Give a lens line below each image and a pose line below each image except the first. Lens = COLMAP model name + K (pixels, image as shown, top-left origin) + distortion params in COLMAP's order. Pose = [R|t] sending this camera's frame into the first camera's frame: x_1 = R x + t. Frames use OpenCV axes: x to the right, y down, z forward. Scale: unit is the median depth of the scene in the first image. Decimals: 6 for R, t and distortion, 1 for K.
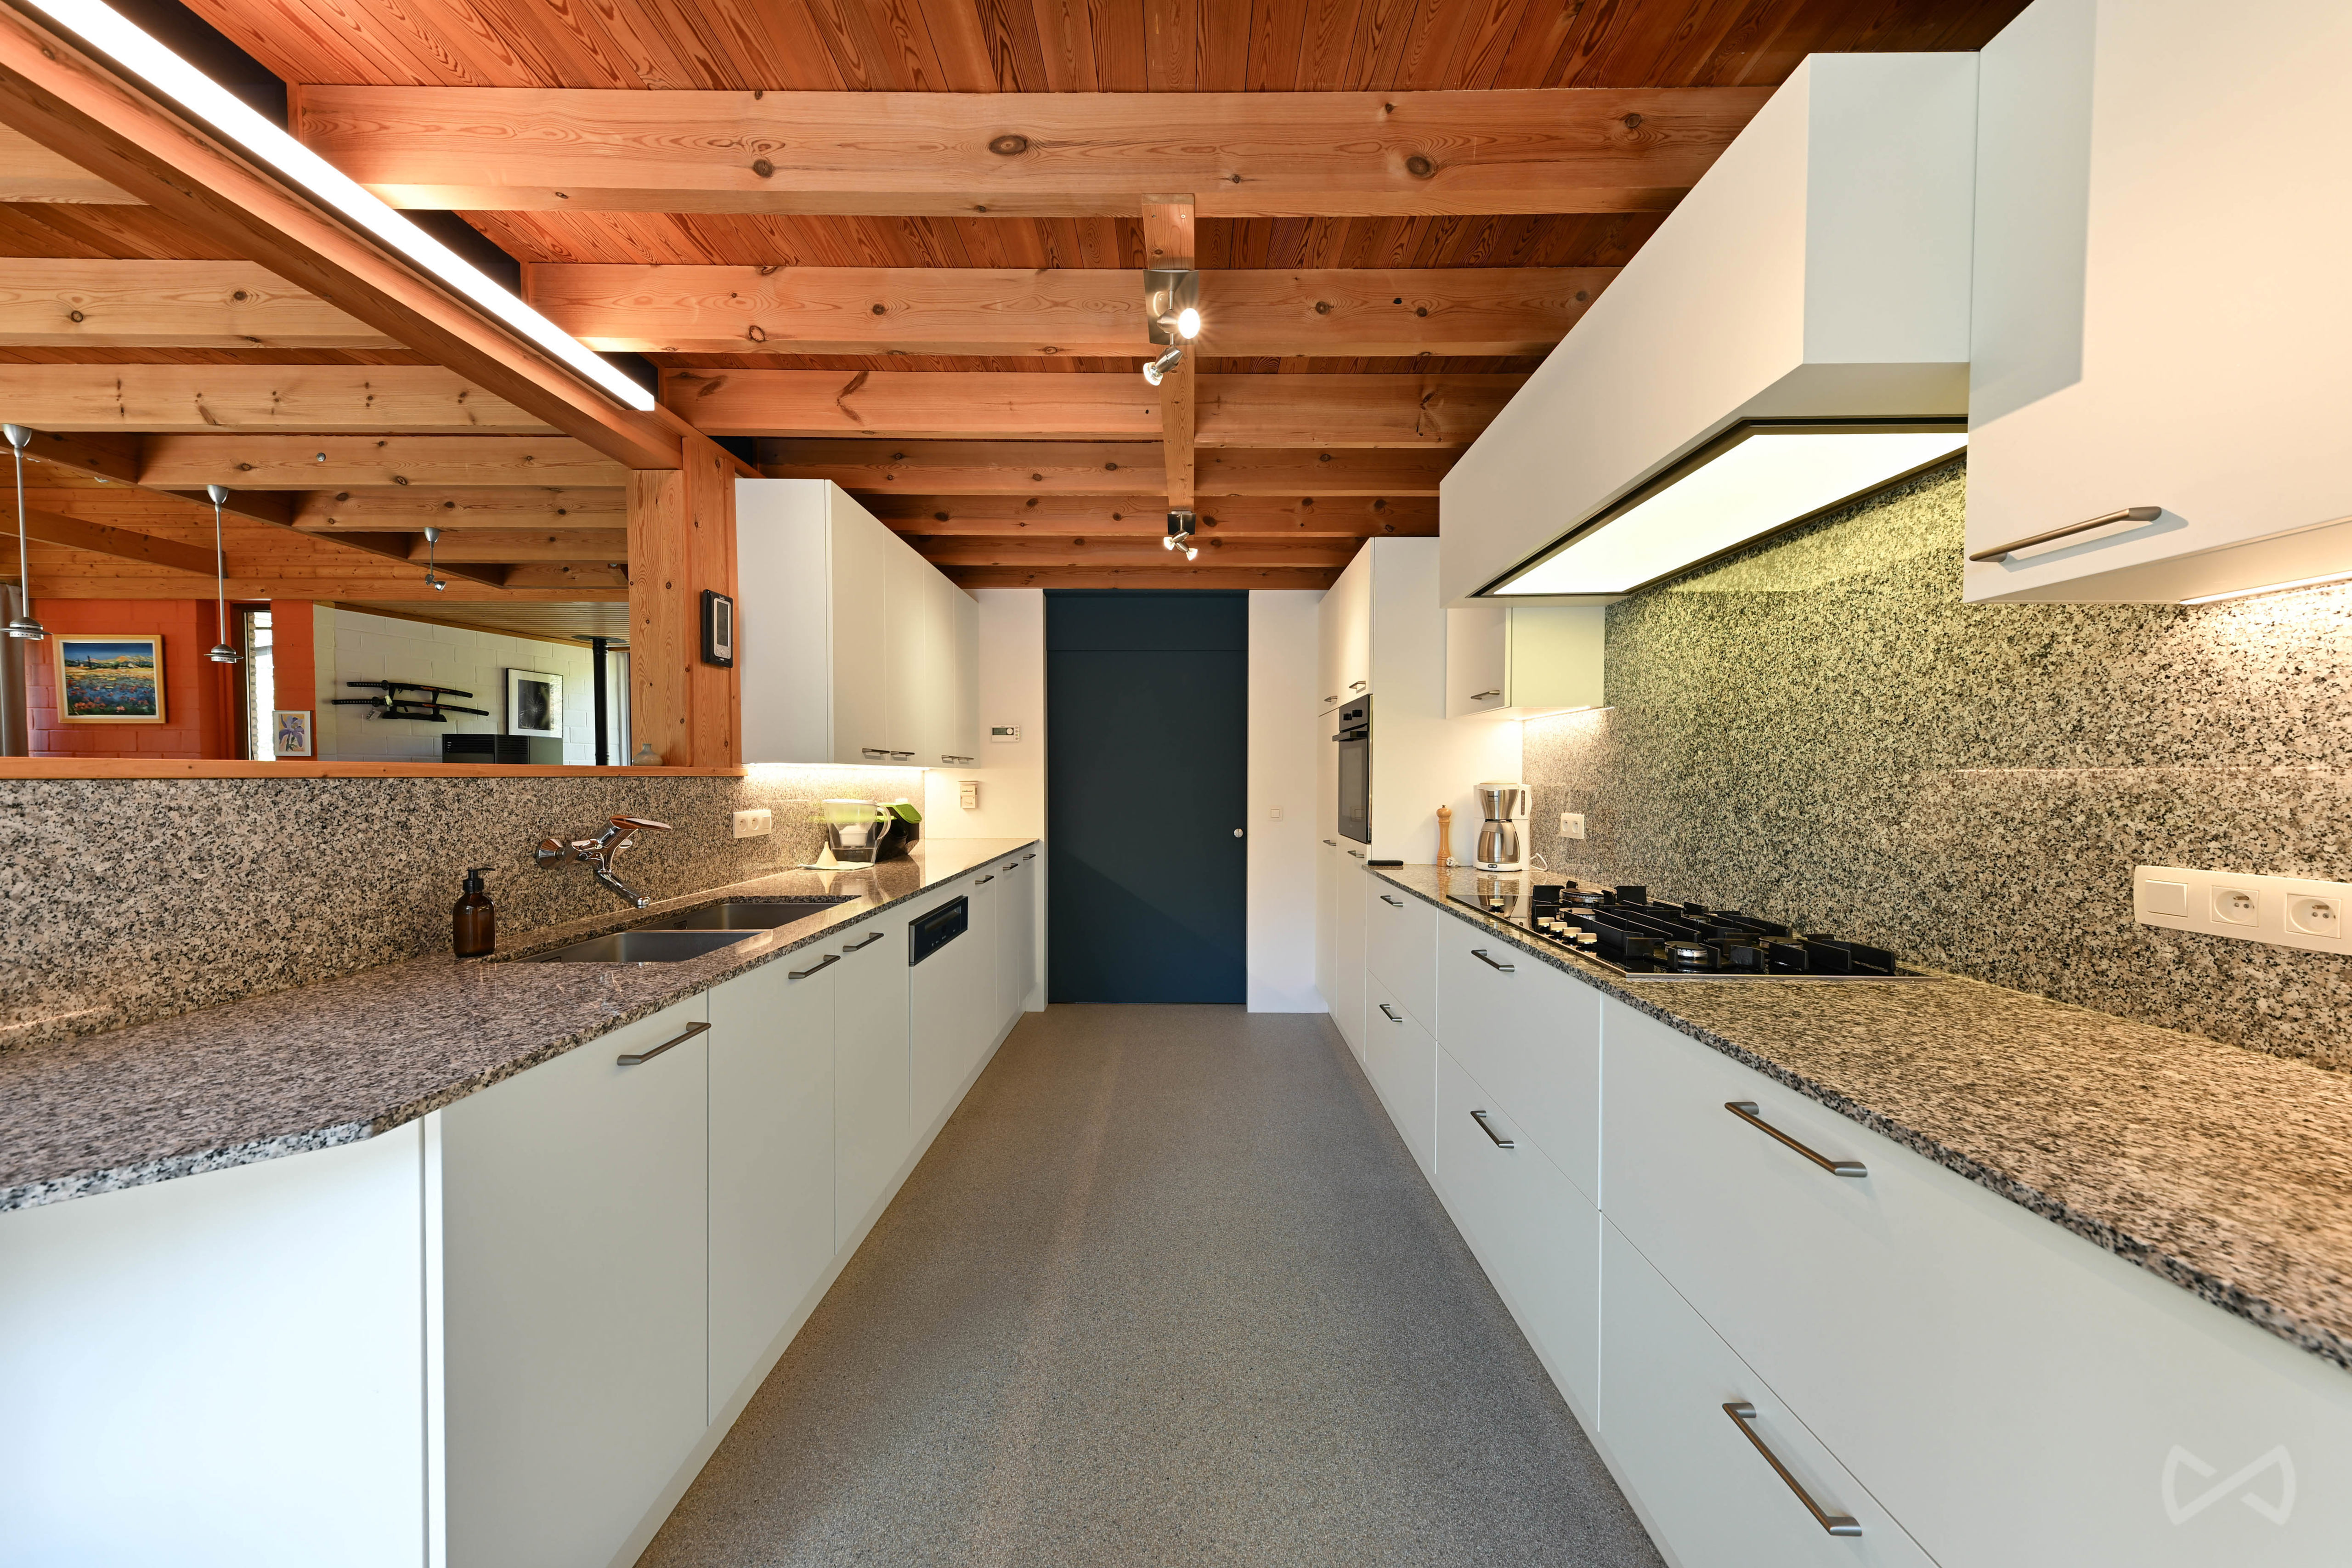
lens RADIAL K [[809.7, 0, 1191.1], [0, 809.7, 799.0], [0, 0, 1]] dist [0.019162, -0.003079]
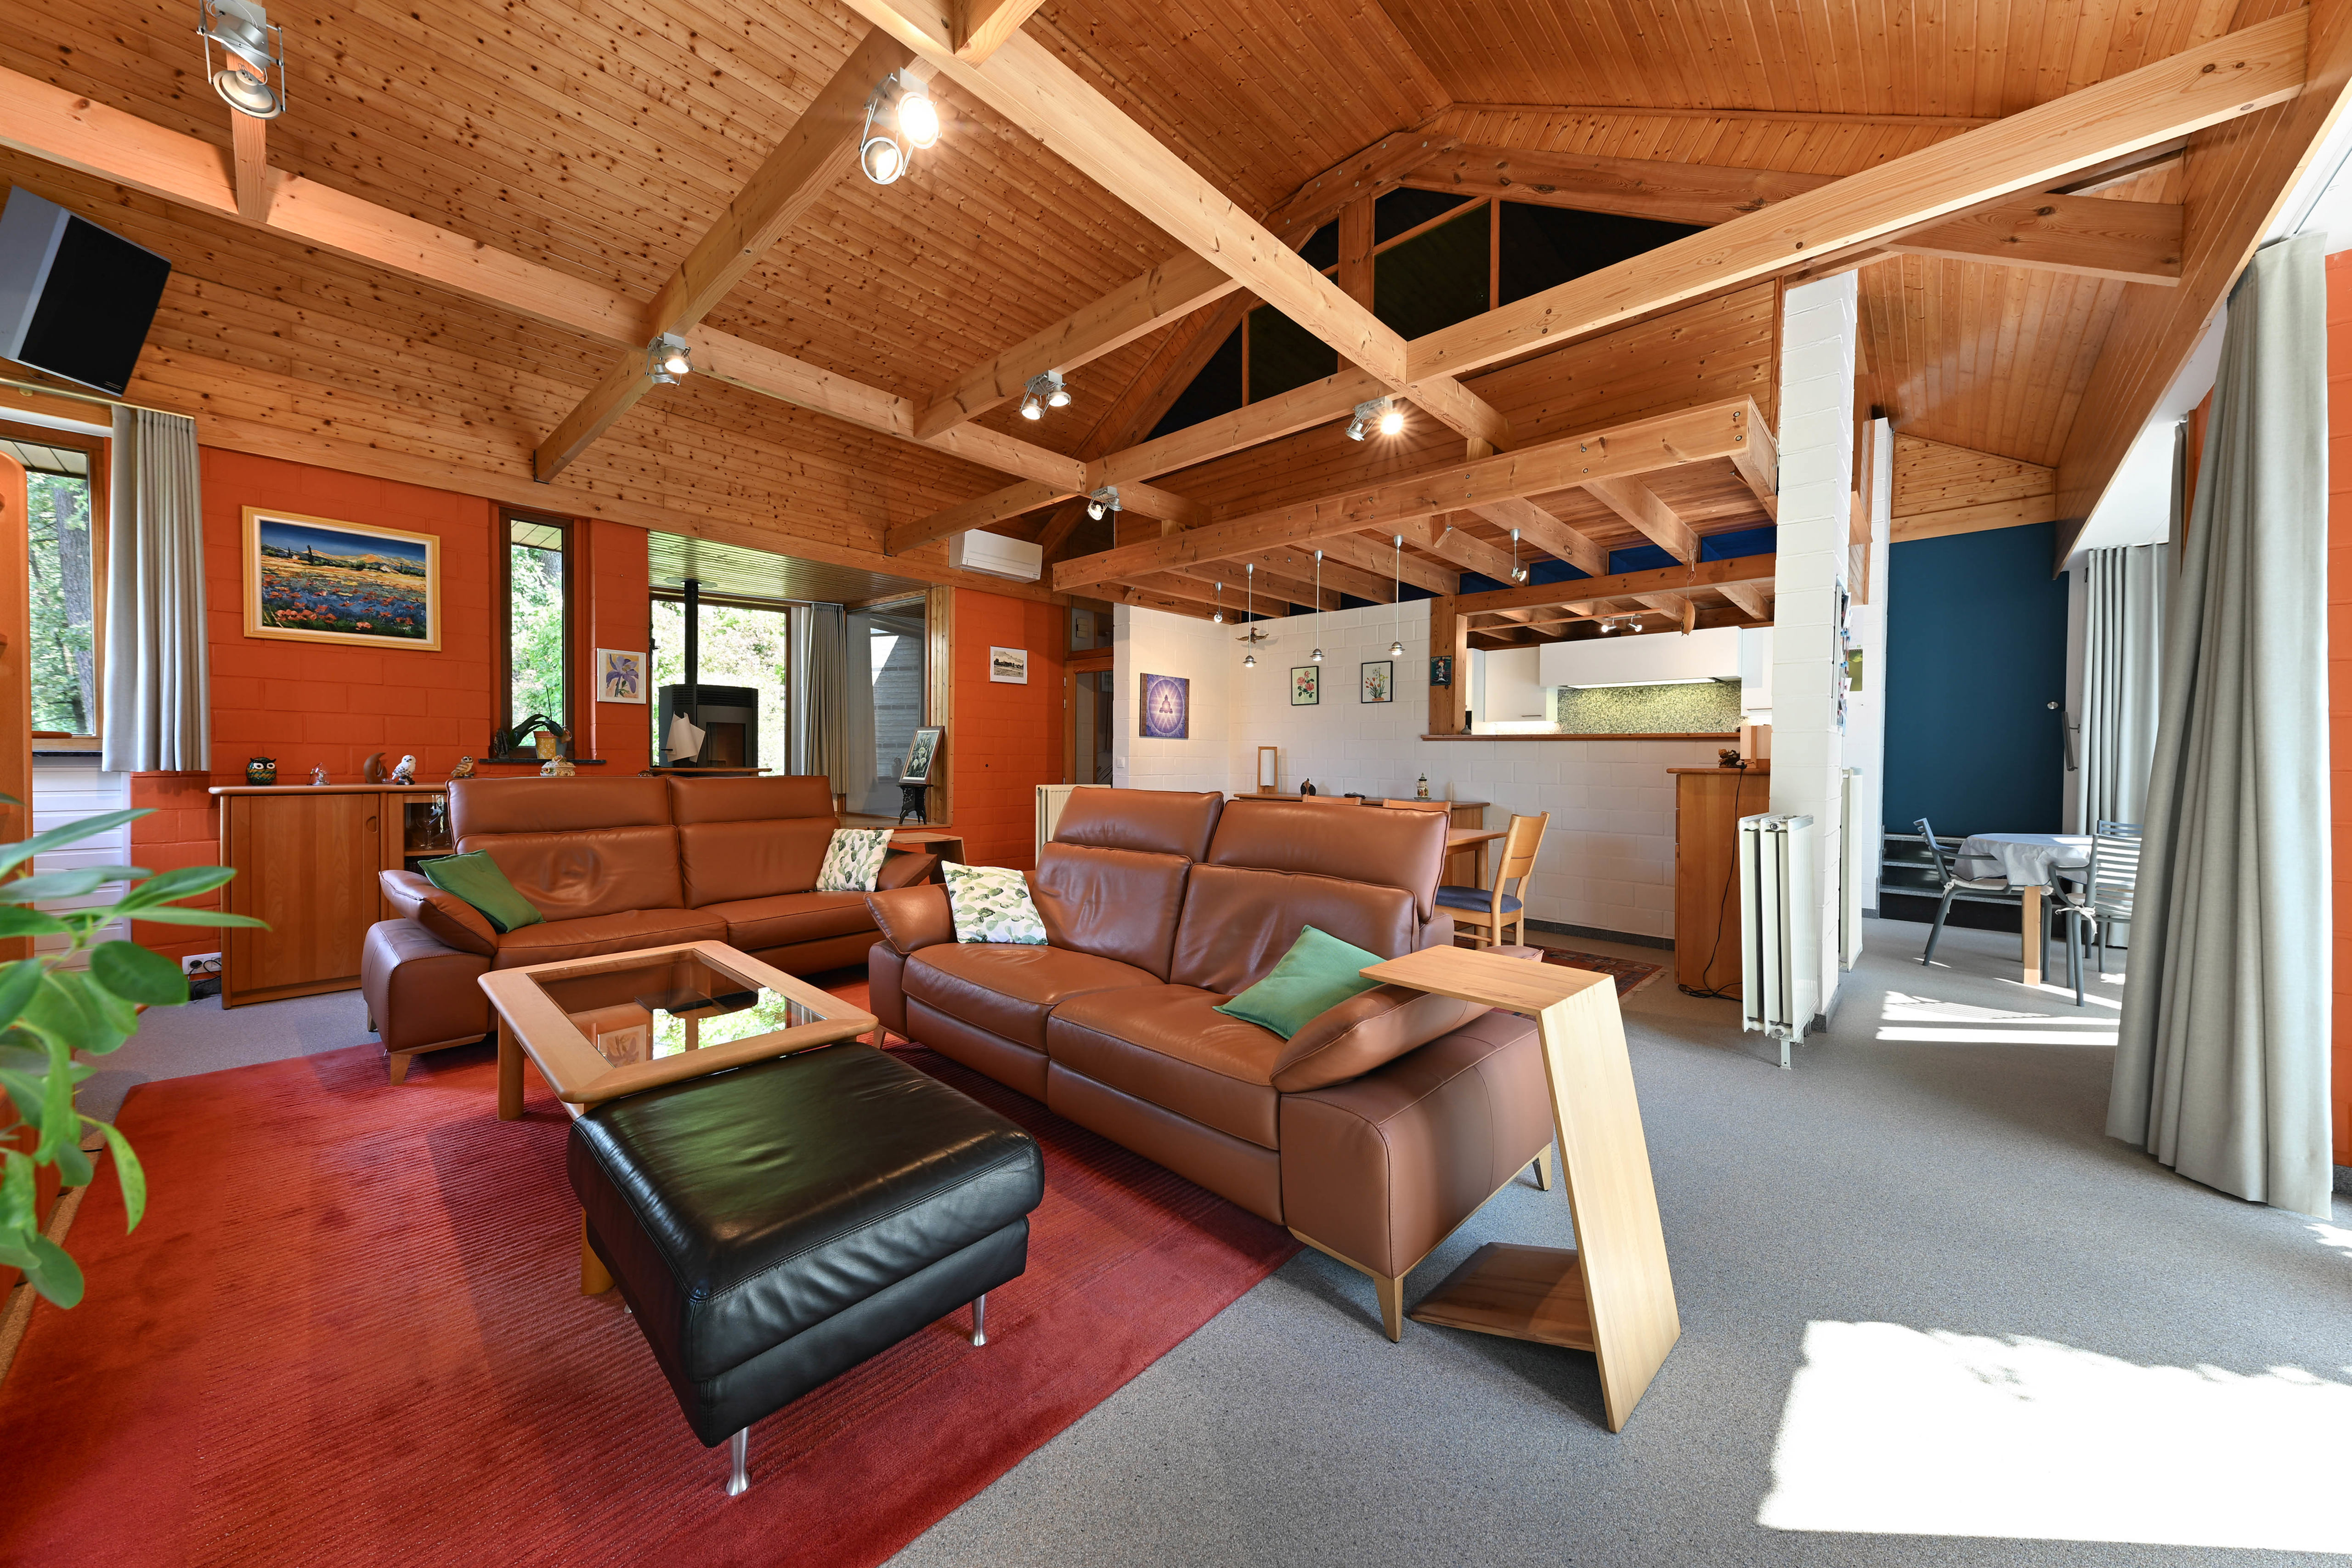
lens RADIAL K [[809.7, 0, 1177.3], [0, 809.7, 762.0], [0, 0, 1]] dist [0.019162, -0.003079]
pose [[0.684423, -0.000586, 0.729085, -2.736887], [0.008183, 0.999943, -0.006878, 0.046119], [-0.729039, 0.010674, 0.684389, -0.040865]]
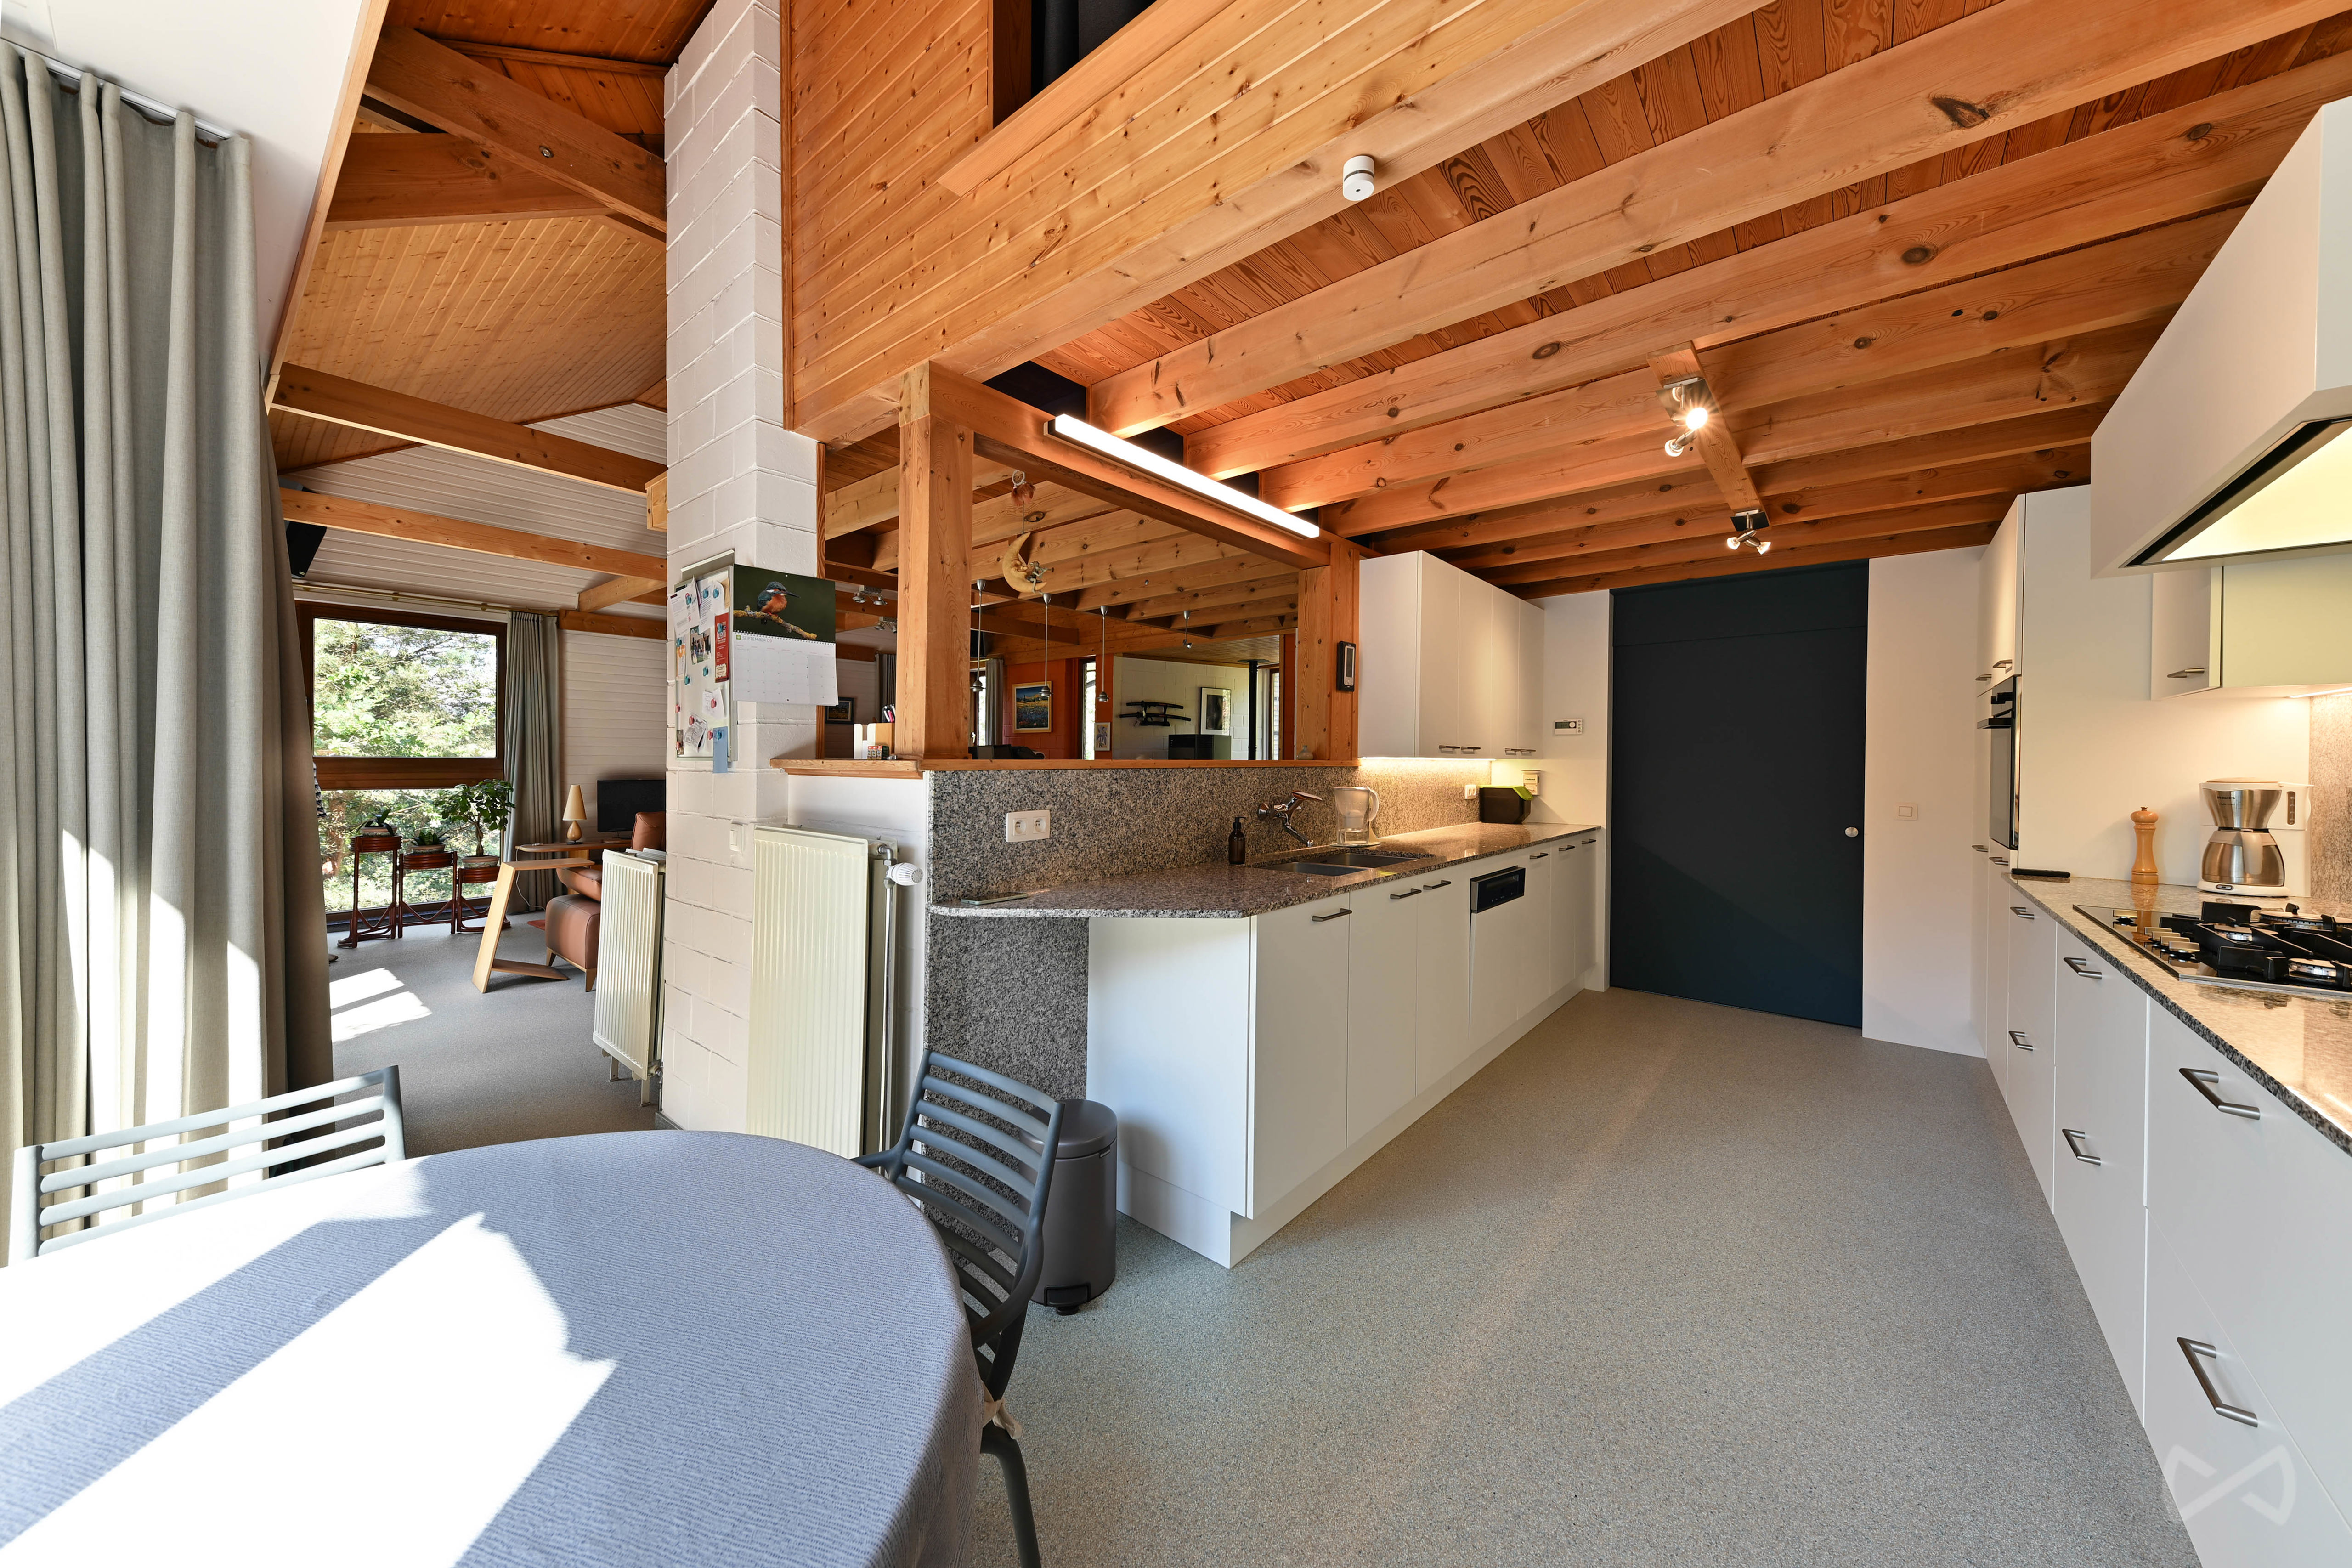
lens RADIAL K [[809.7, 0, 1188.2], [0, 809.7, 778.9], [0, 0, 1]] dist [0.019162, -0.003079]
pose [[0.774152, 0.017352, -0.632762, 0.106541], [-0.022496, 0.999747, -0.000107, 0.000973], [0.632600, 0.014318, 0.774346, -0.260767]]
